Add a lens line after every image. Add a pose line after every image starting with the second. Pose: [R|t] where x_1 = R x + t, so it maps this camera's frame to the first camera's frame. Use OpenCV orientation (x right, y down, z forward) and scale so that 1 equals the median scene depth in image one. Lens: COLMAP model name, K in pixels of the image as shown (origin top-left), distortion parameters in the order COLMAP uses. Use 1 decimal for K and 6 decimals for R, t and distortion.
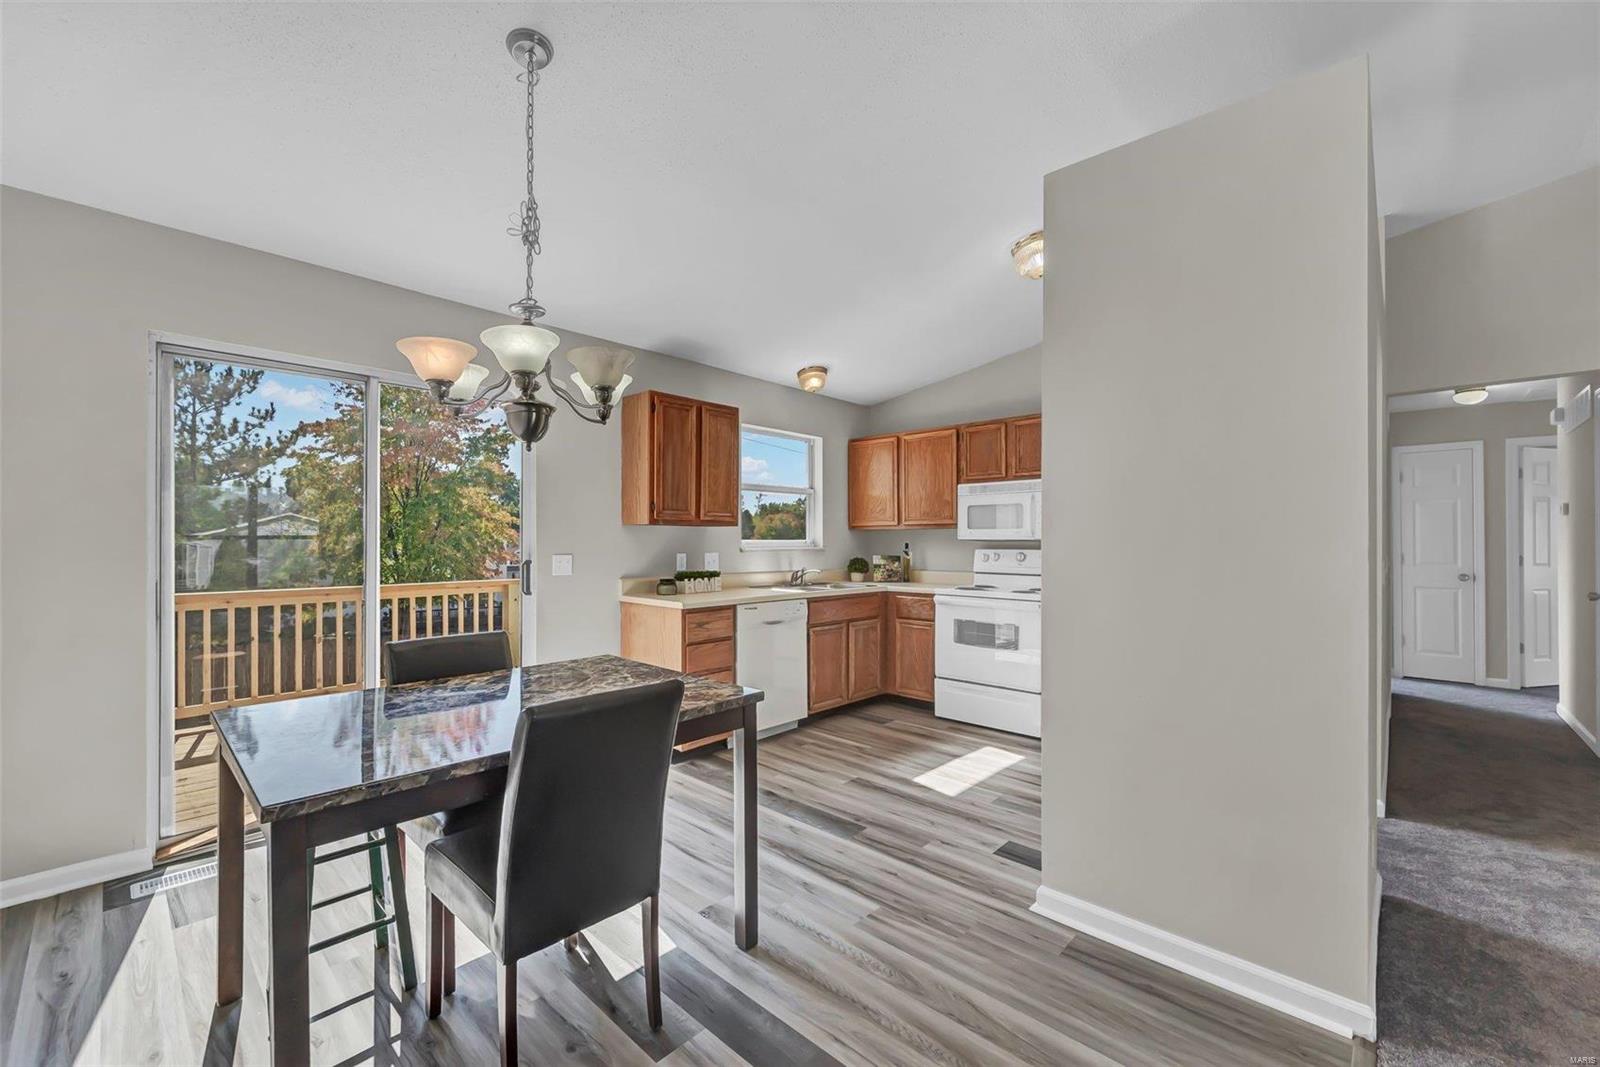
lens RADIAL K [[648.4, 0, 798.5], [0, 648.4, 535.5], [0, 0, 1]] dist [0.000145, 0.000162]
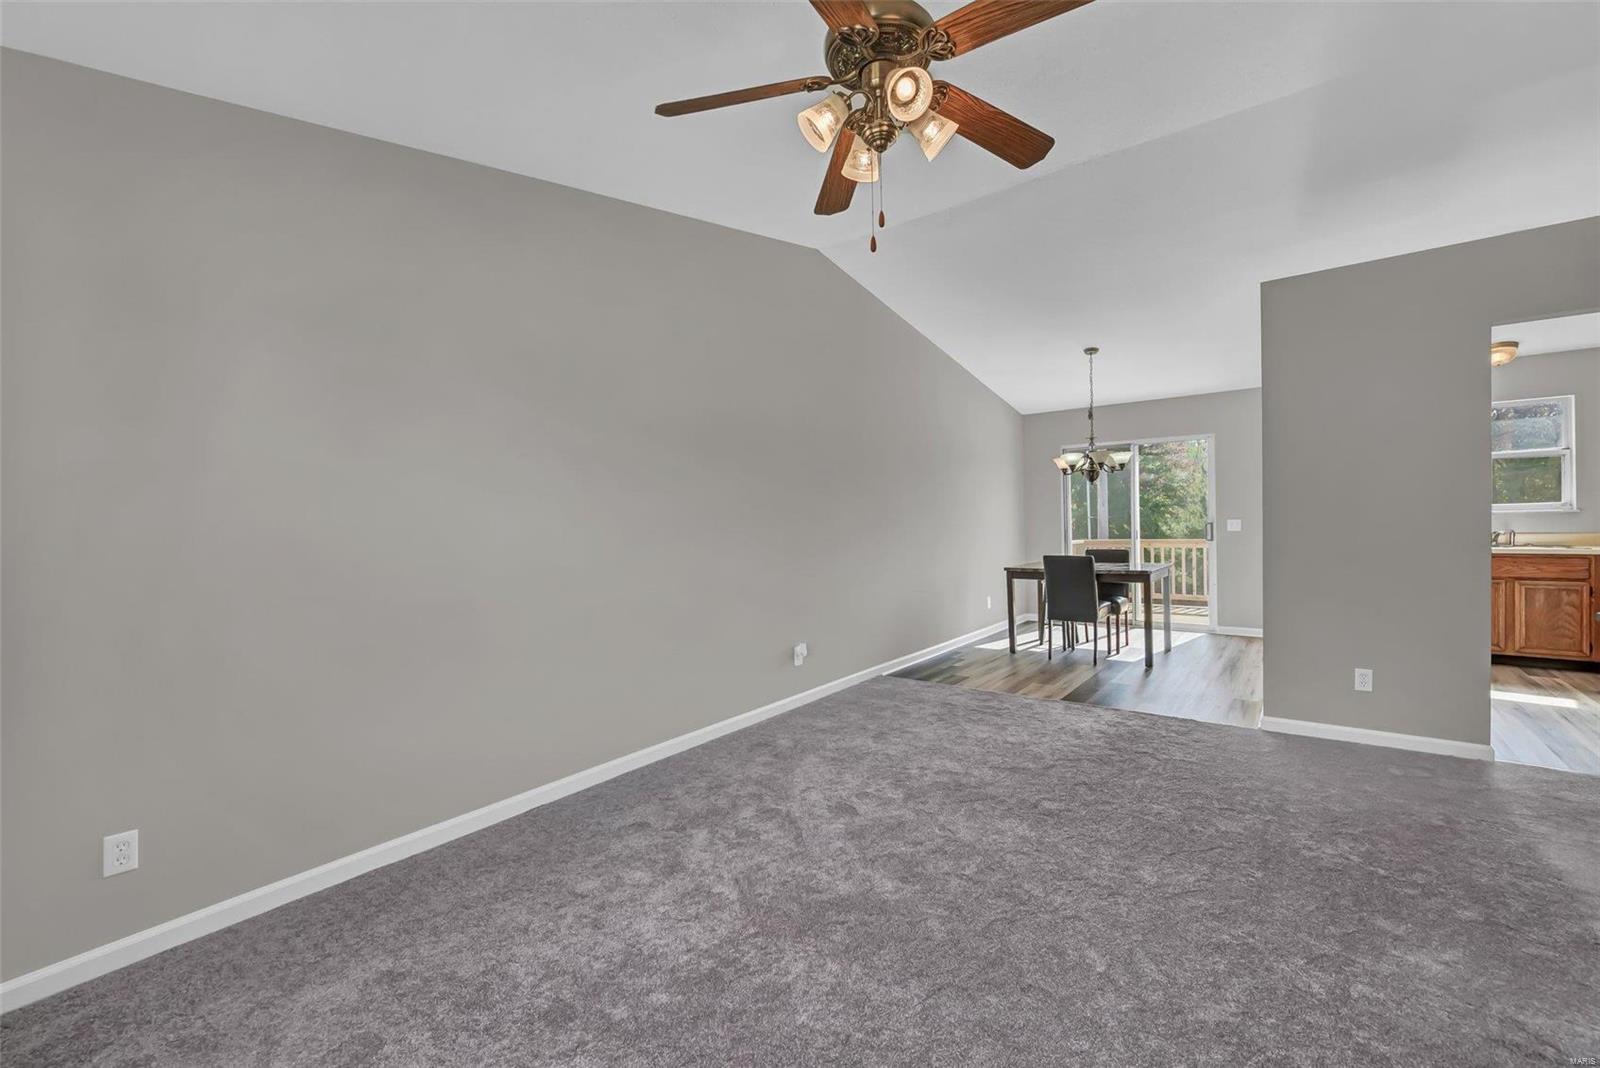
lens RADIAL K [[658.4, 0, 800.0], [0, 658.4, 534.0], [0, 0, 1]] dist [0.000918, 0.000355]
pose [[0.092002, 0.013273, -0.995670, 1.040479], [0.029441, 0.999438, 0.016043, 0.005415], [0.995323, -0.030790, 0.091560, -0.269553]]
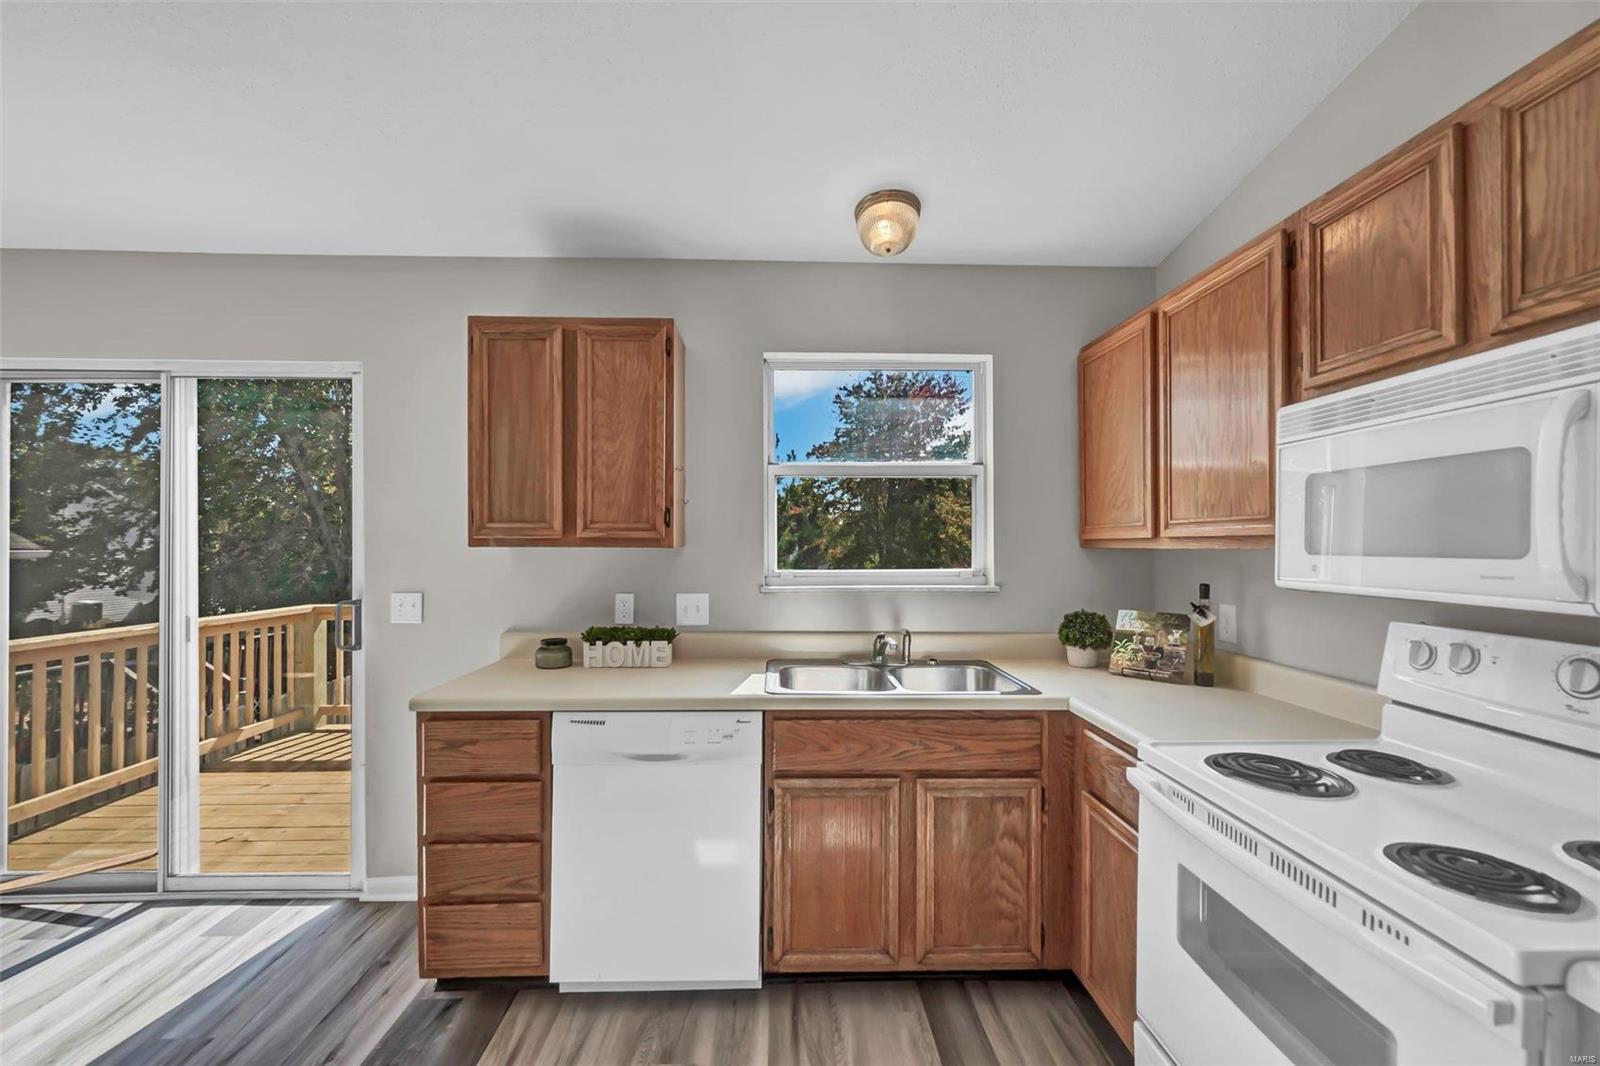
lens RADIAL K [[651.6, 0, 797.0], [0, 651.6, 542.1], [0, 0, 1]] dist [0.000351, 0.000286]
pose [[0.701646, -0.001544, -0.712524, 0.317833], [0.004965, 0.999984, 0.002723, -0.018039], [0.712508, -0.005448, 0.701643, 0.646435]]
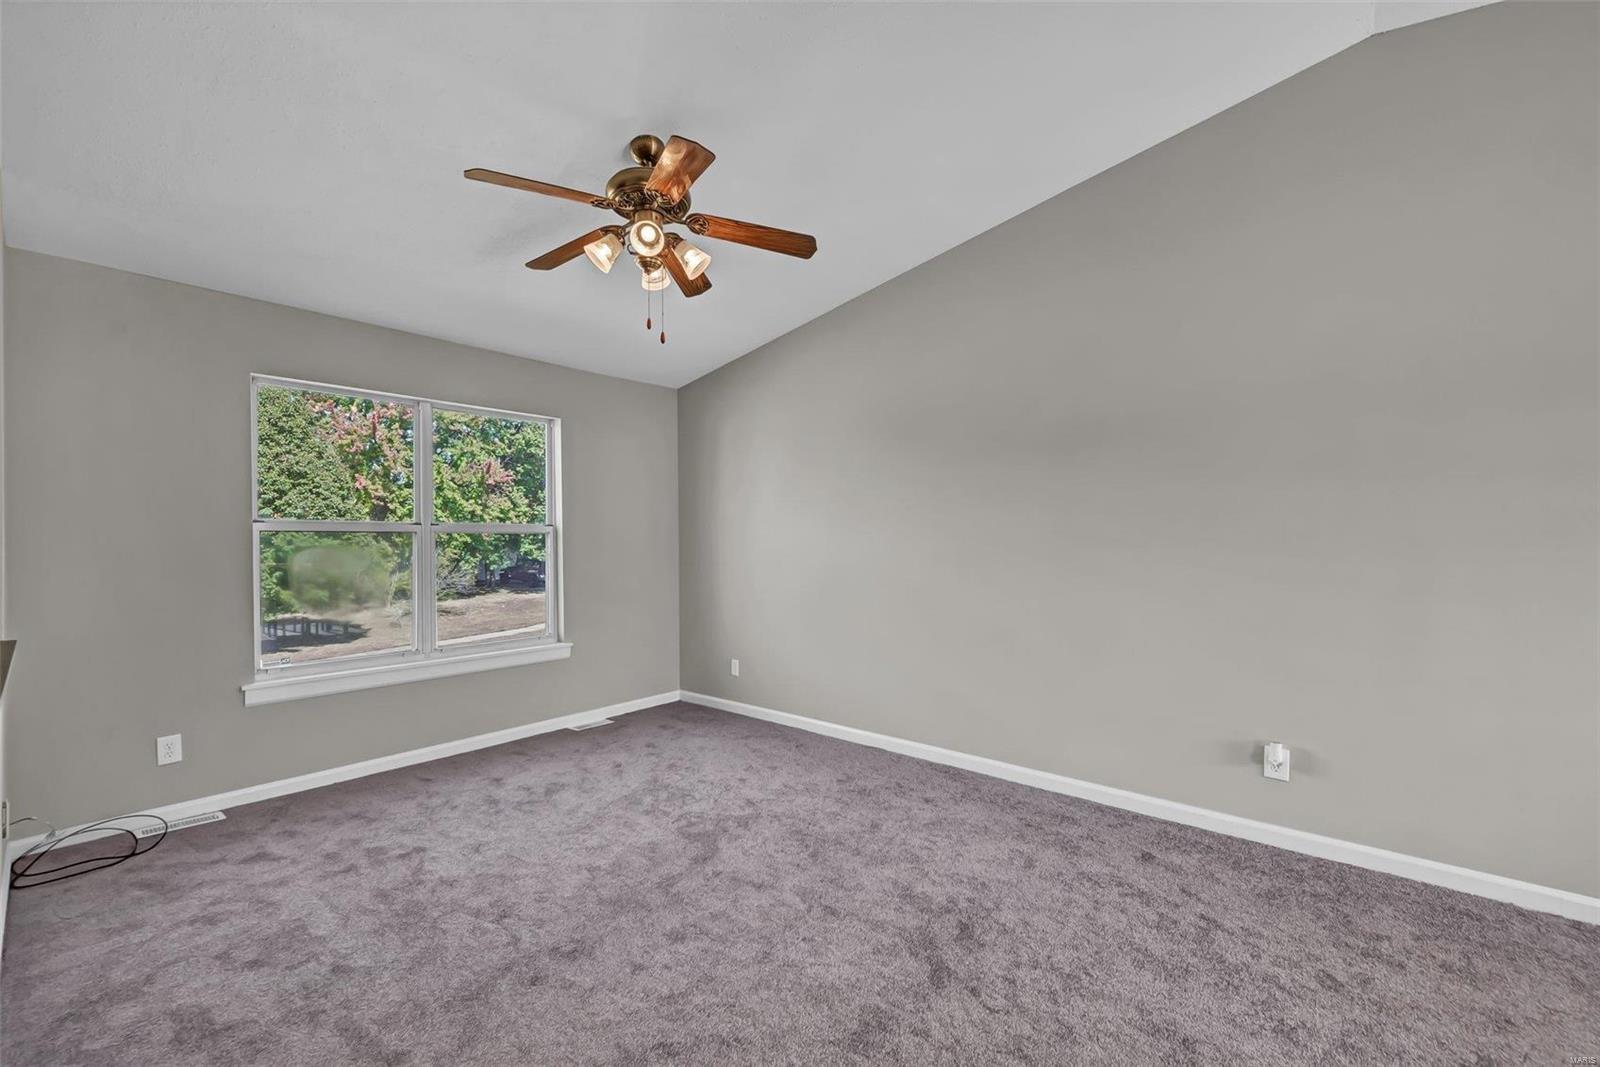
lens RADIAL K [[647.8, 0, 794.8], [0, 647.8, 535.3], [0, 0, 1]] dist [-0.001674, -0.000482]
pose [[-0.999683, 0.003197, -0.024968, 0.532640], [0.003542, 0.999899, -0.013772, 0.003805], [0.024921, -0.013856, -0.999593, 0.361905]]
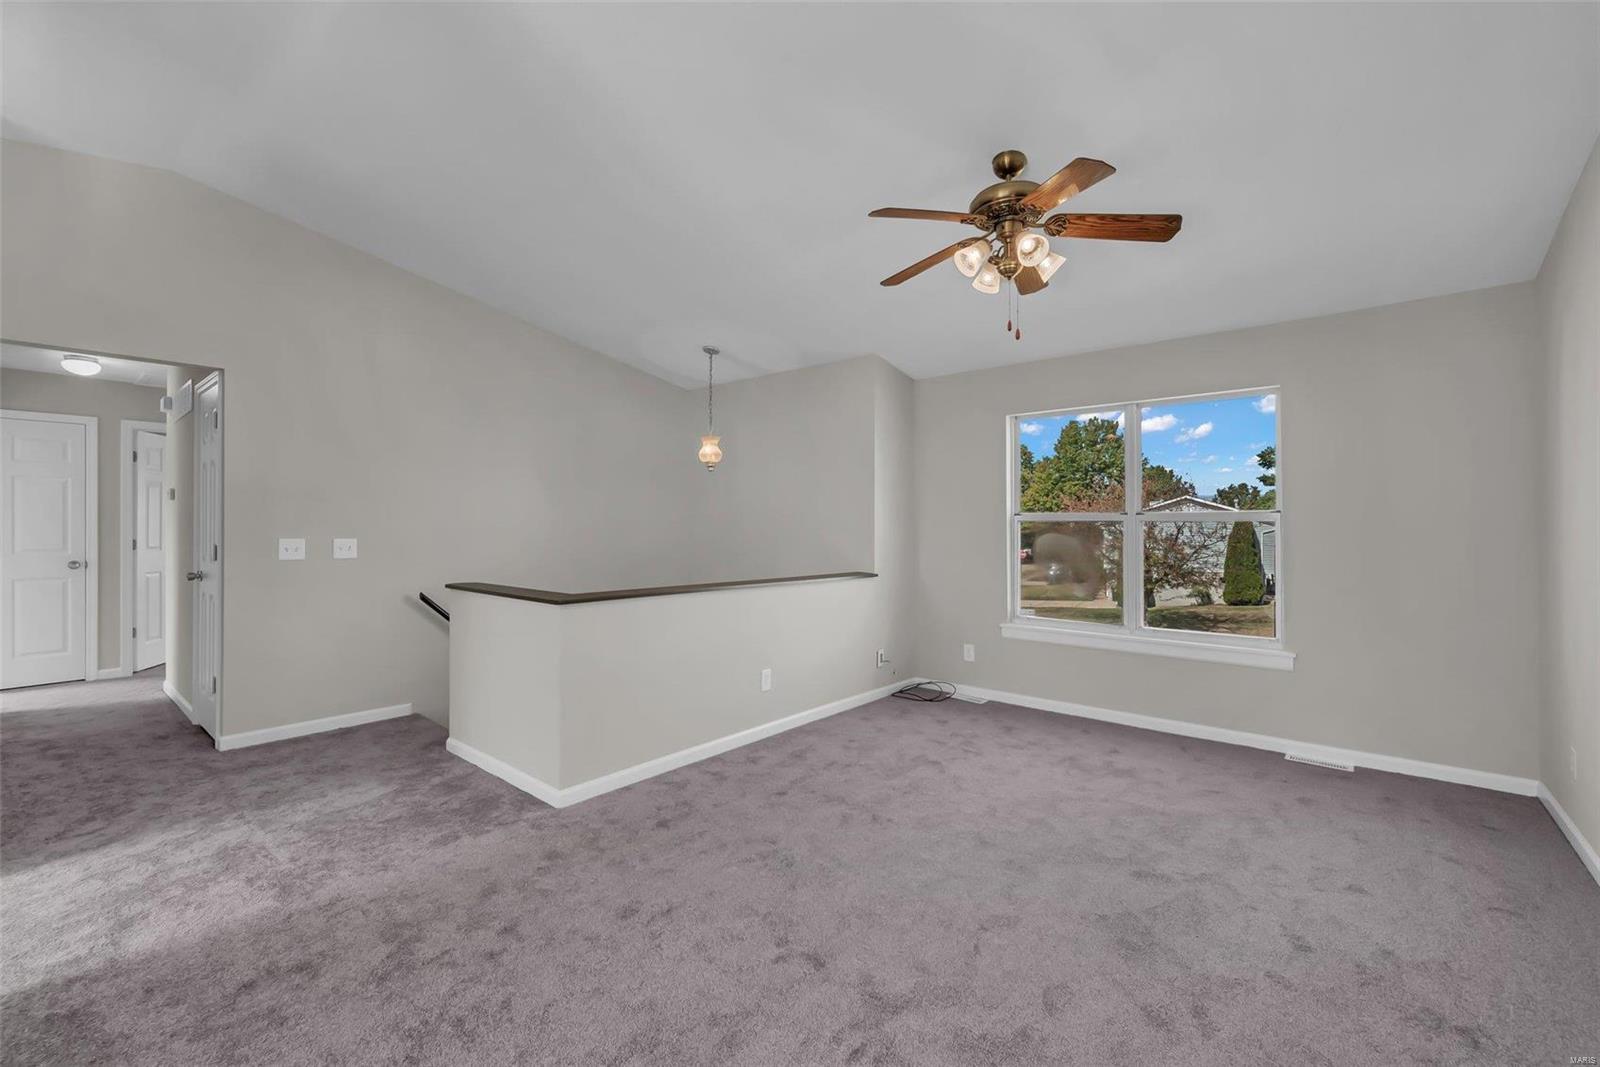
lens RADIAL K [[659.4, 0, 805.9], [0, 659.4, 524.9], [0, 0, 1]] dist [-0.000531, -0.000347]
pose [[-0.052216, 0.002651, 0.998632, 0.065131], [-0.010988, 0.999934, -0.003229, 0.000538], [-0.998575, -0.011142, -0.052184, 0.032985]]
